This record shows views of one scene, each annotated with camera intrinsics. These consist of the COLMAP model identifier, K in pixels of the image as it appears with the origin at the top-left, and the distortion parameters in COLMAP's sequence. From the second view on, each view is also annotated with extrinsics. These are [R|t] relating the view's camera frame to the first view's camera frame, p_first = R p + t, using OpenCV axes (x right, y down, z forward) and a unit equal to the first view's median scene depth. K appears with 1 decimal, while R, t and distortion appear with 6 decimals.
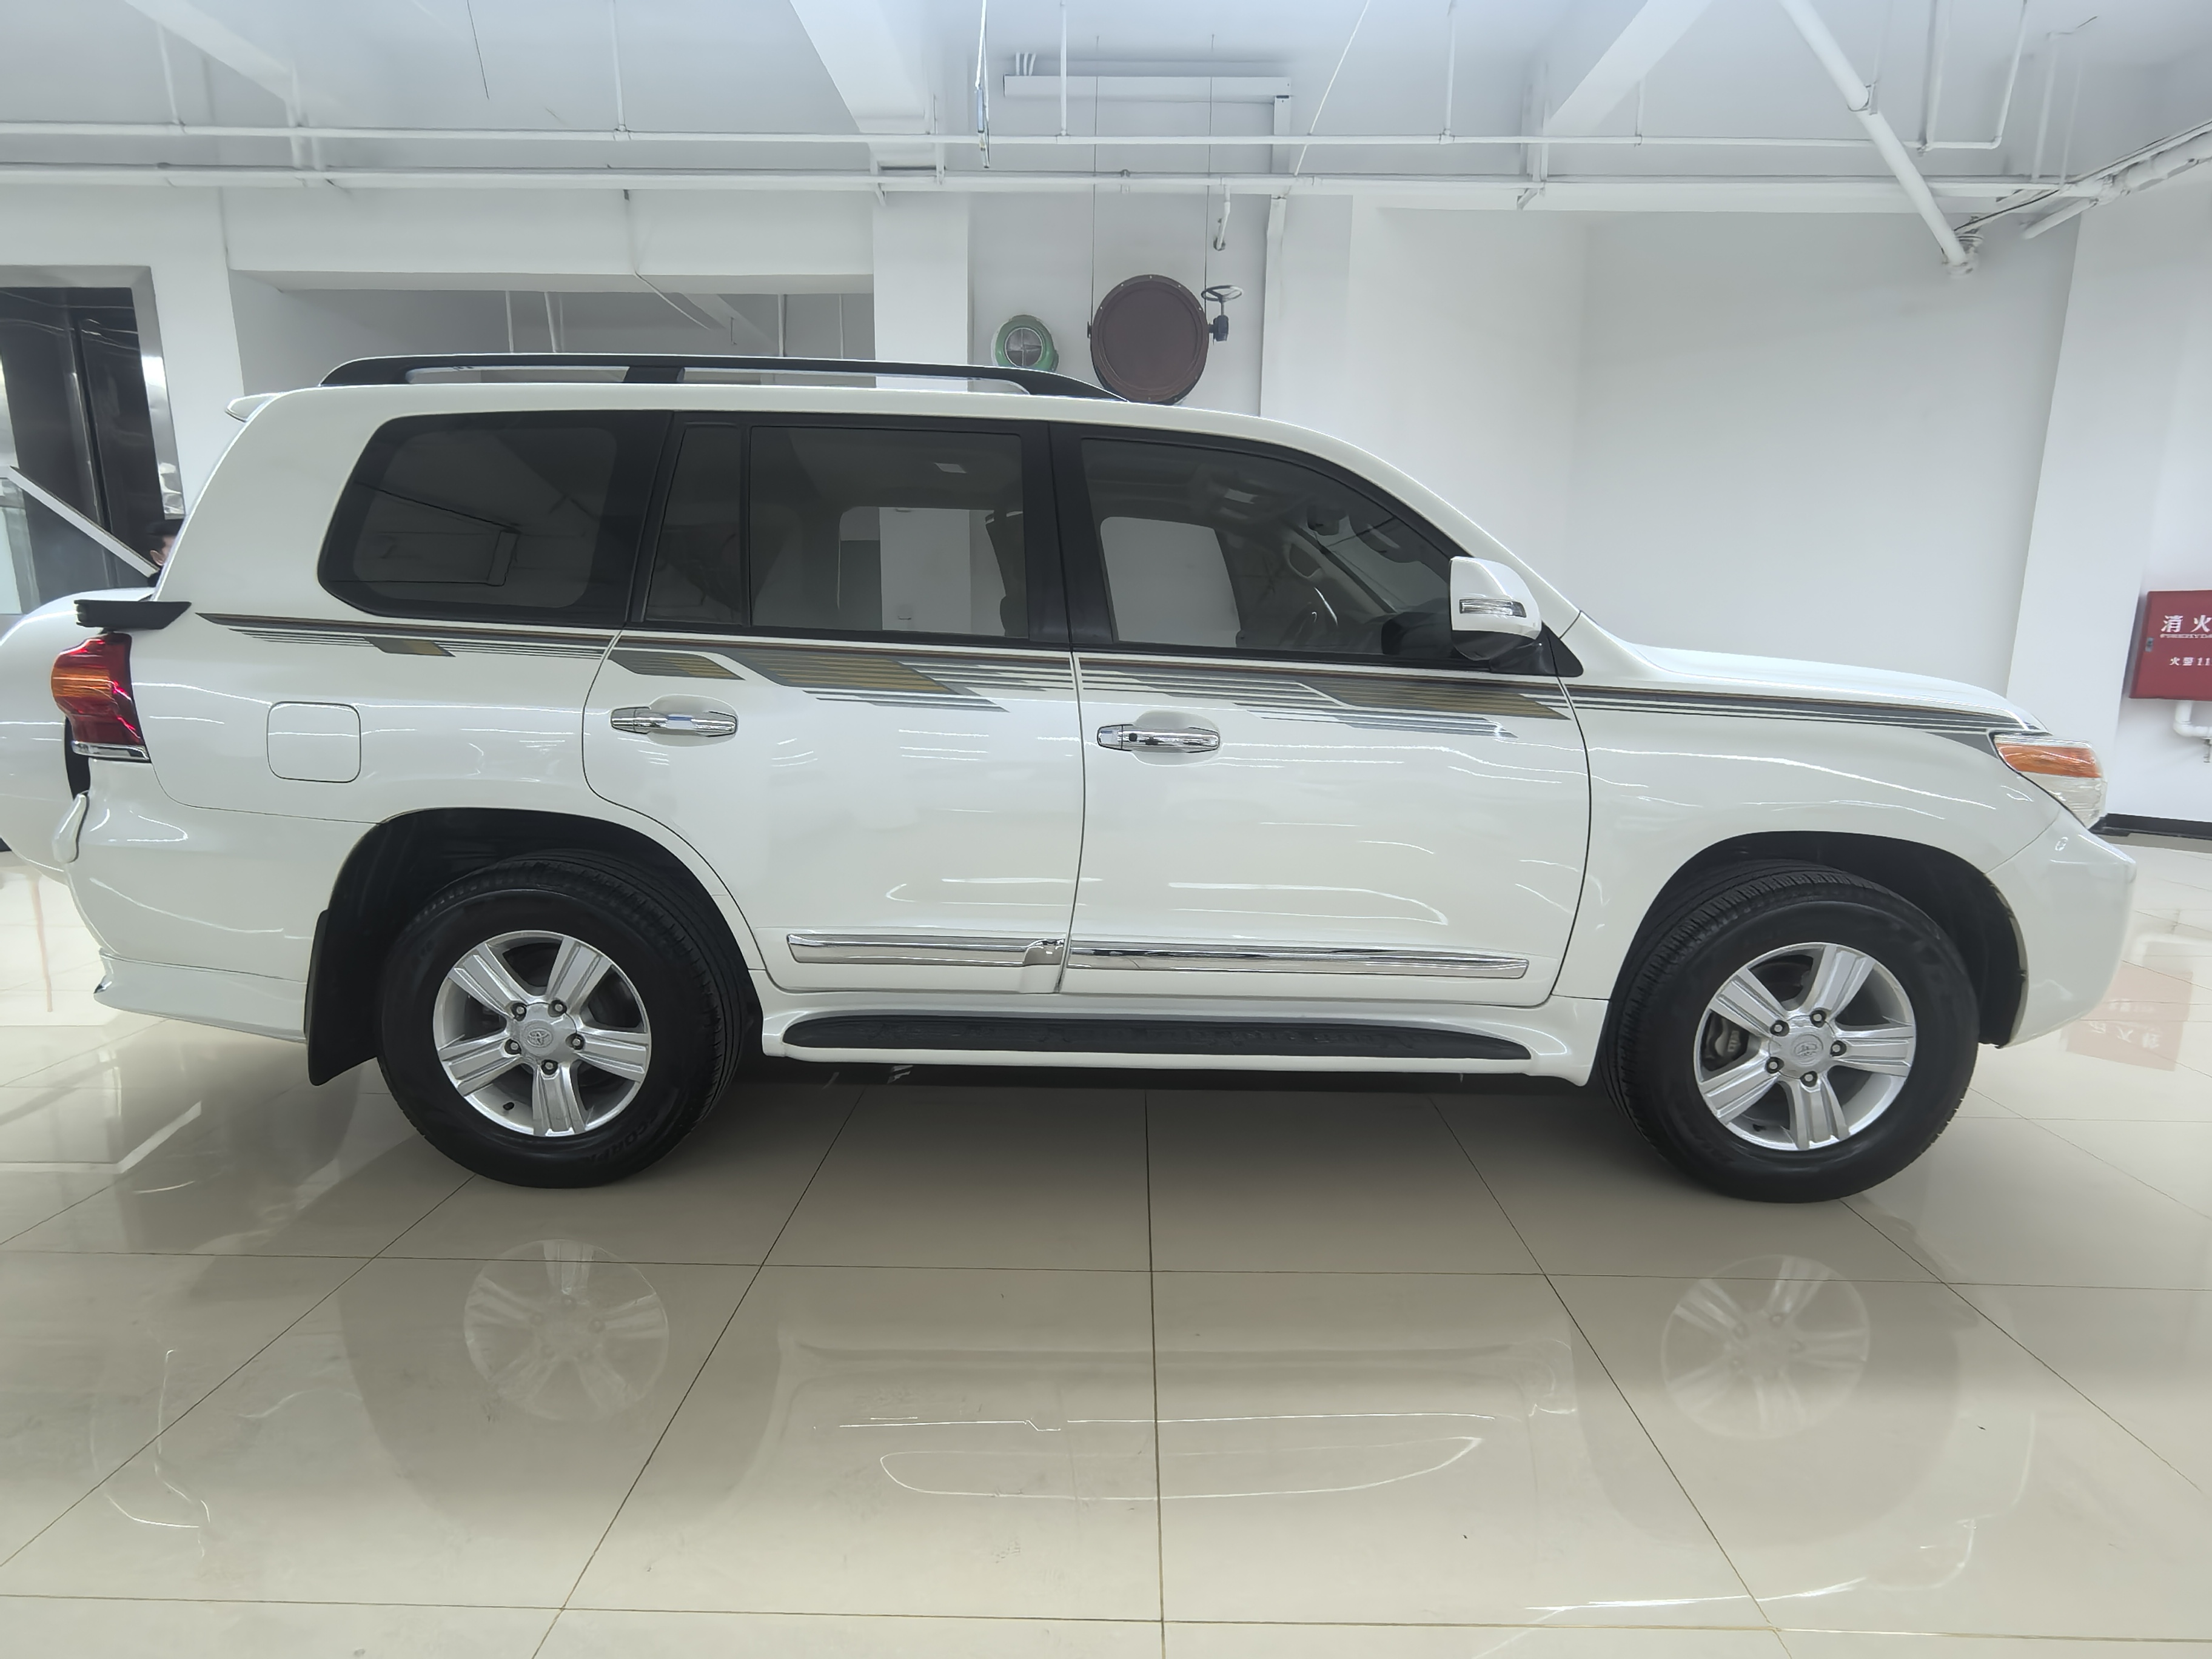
lens RADIAL K [[1111.0, 0, 1106.0], [0, 1111.0, 829.5], [0, 0, 1]] dist [0.003289, 0.000262]
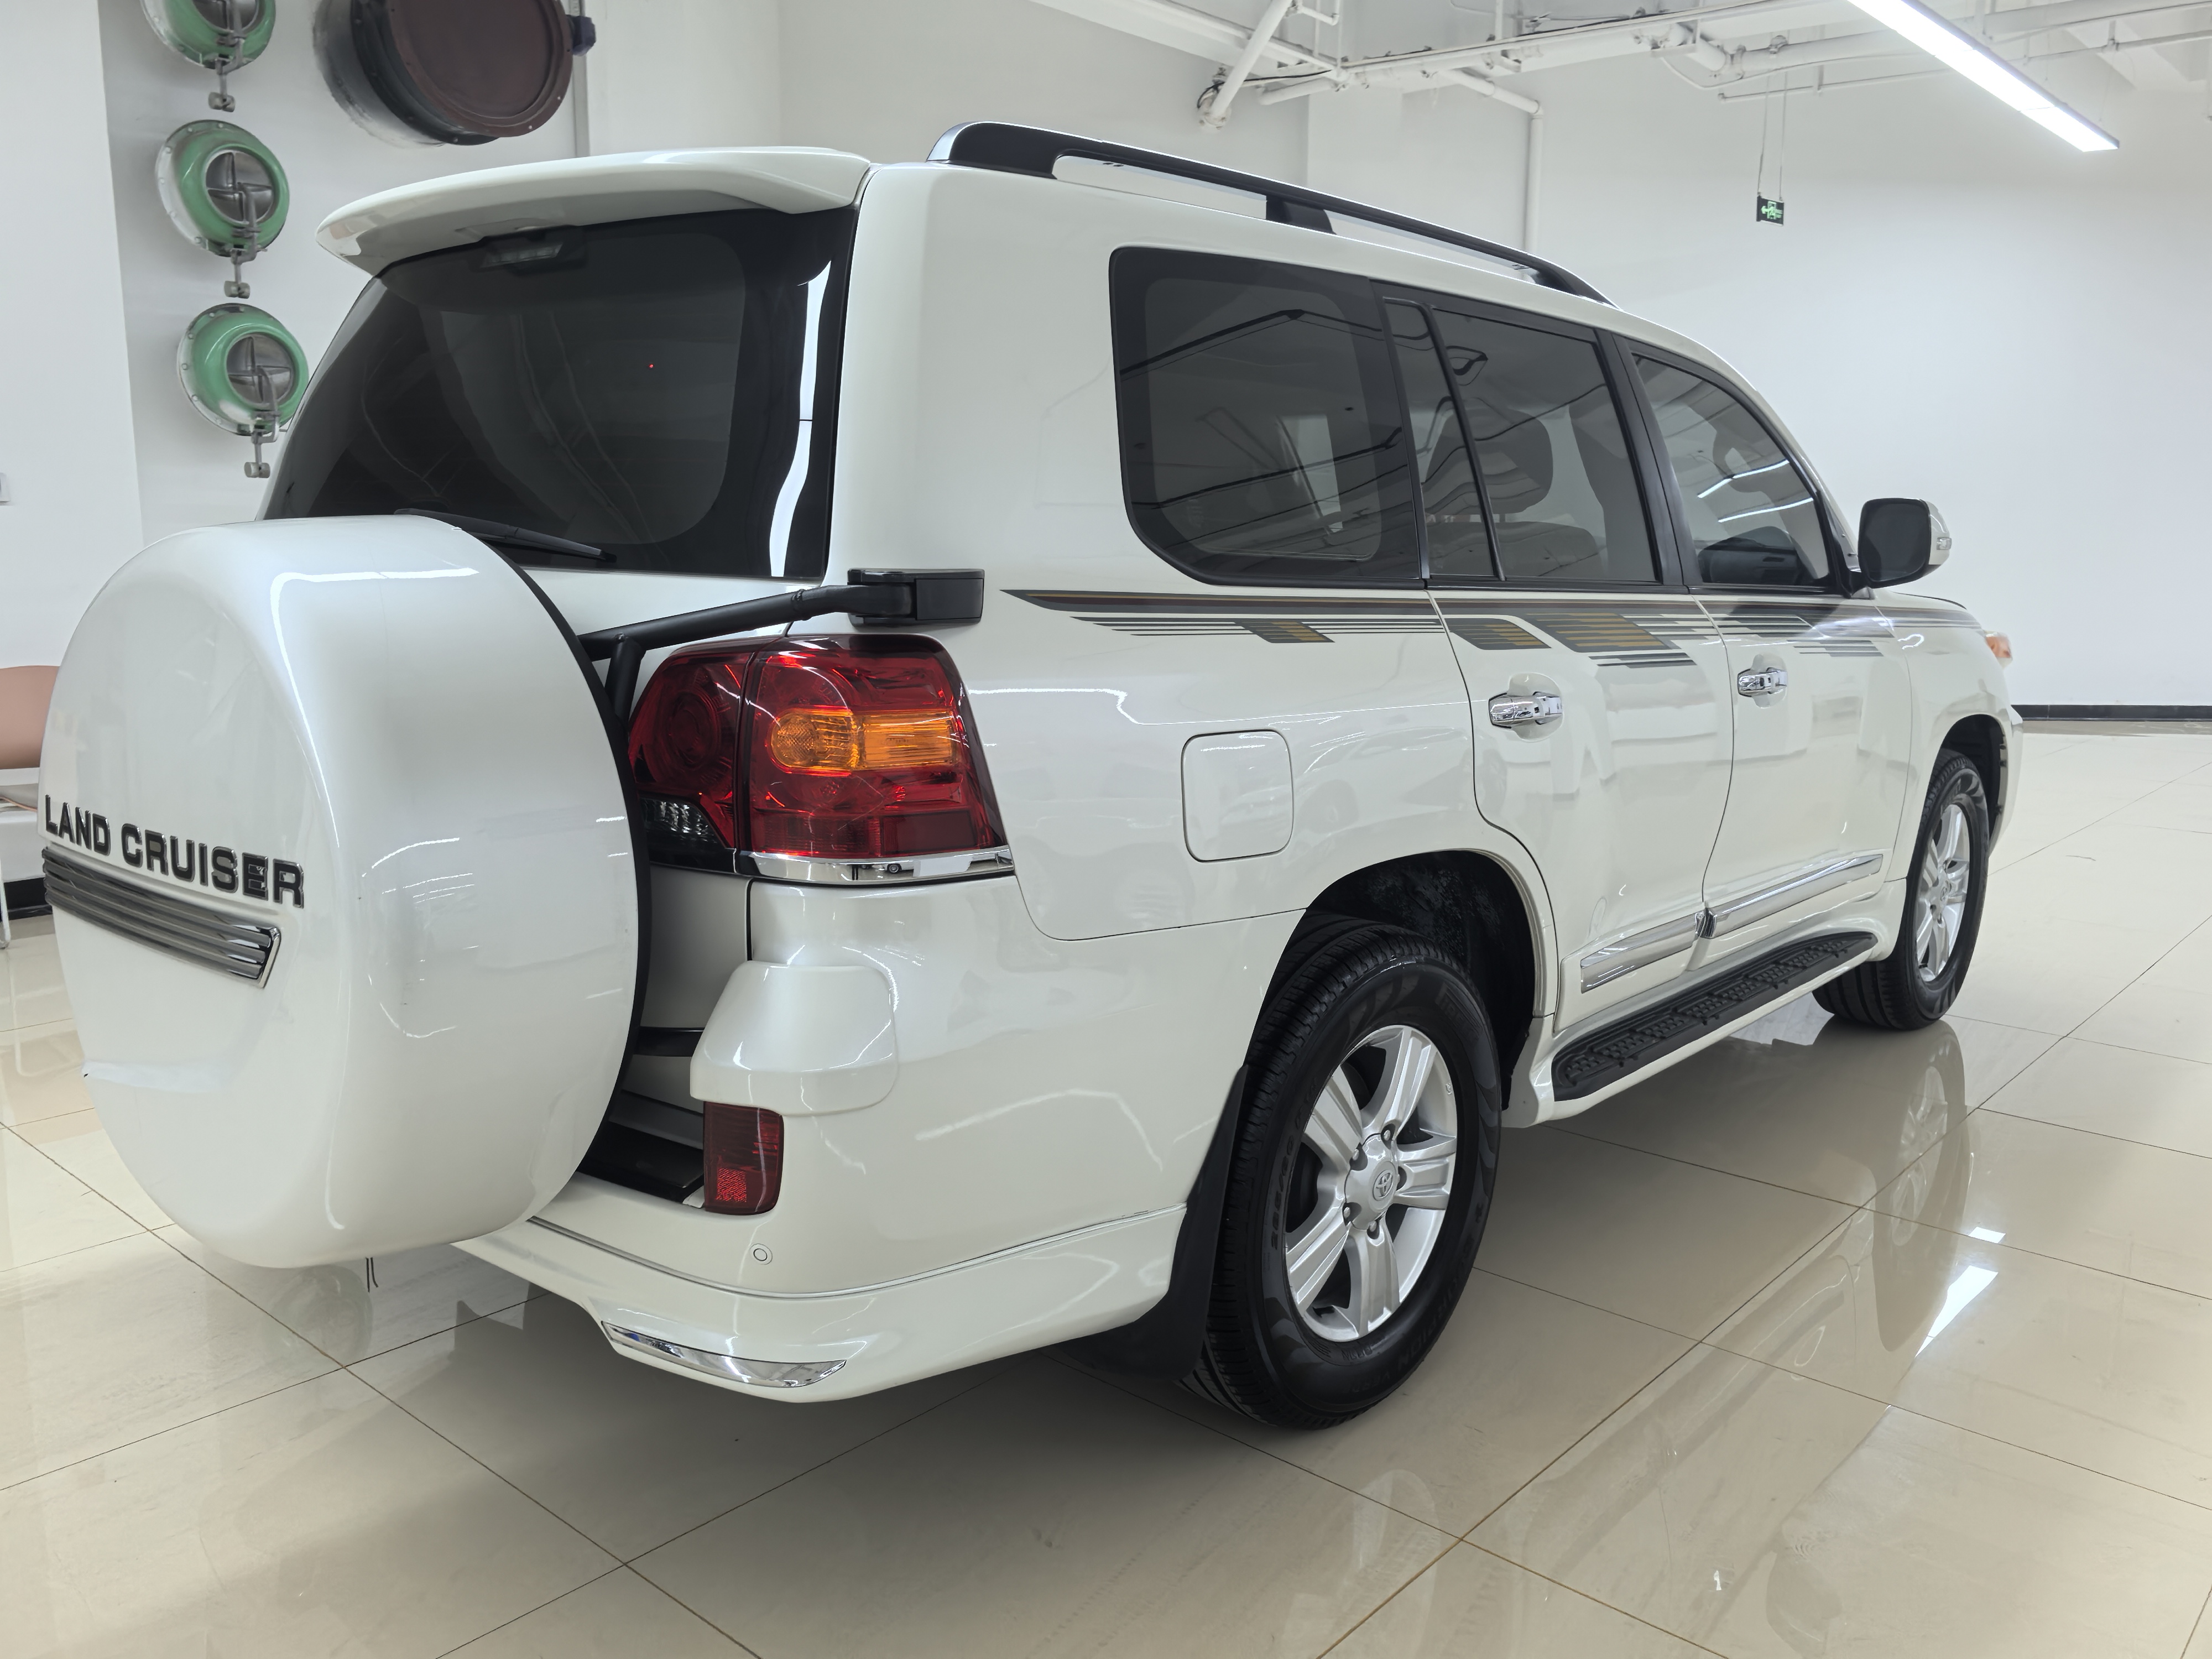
lens RADIAL K [[1757.8, 0, 1106.0], [0, 1757.8, 829.5], [0, 0, 1]] dist [0.026621, -0.042167]
pose [[0.651427, -0.140623, 0.745566, -1.444447], [0.130532, 0.988794, 0.072448, -0.136668], [-0.747398, 0.050126, 0.662483, 0.411634]]
